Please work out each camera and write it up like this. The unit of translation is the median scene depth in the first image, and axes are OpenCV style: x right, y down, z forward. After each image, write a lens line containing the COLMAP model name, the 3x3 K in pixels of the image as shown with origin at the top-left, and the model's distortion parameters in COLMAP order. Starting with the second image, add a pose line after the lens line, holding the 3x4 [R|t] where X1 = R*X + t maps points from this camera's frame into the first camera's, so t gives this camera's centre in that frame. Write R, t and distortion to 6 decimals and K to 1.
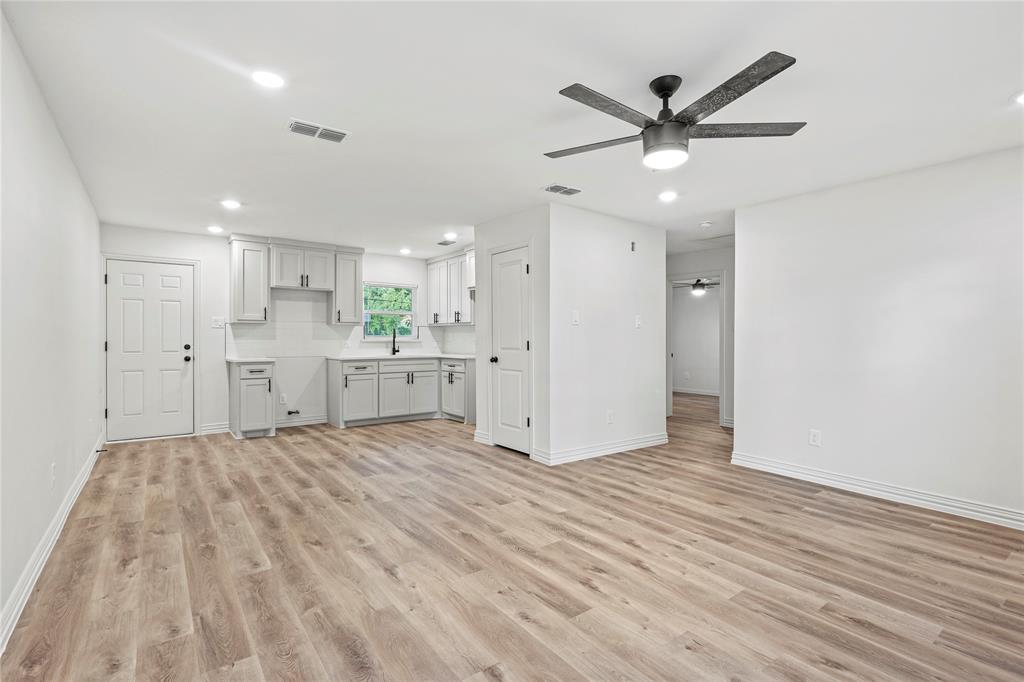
lens RADIAL K [[482.7, 0, 511.1], [0, 482.7, 341.4], [0, 0, 1]] dist [-0.004144, -0.001517]
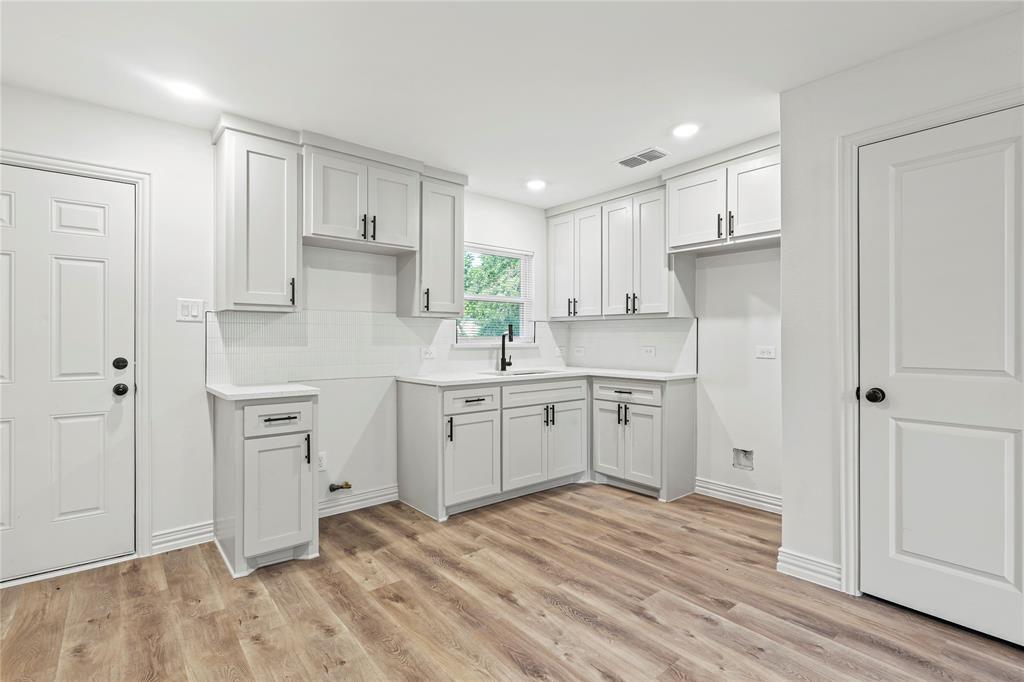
lens RADIAL K [[482.7, 0, 506.8], [0, 482.7, 339.0], [0, 0, 1]] dist [-0.004144, -0.001517]
pose [[0.998890, -0.001038, 0.047093, -0.296461], [0.001249, 0.999989, -0.004440, -0.007931], [-0.047088, 0.004494, 0.998881, 0.476215]]
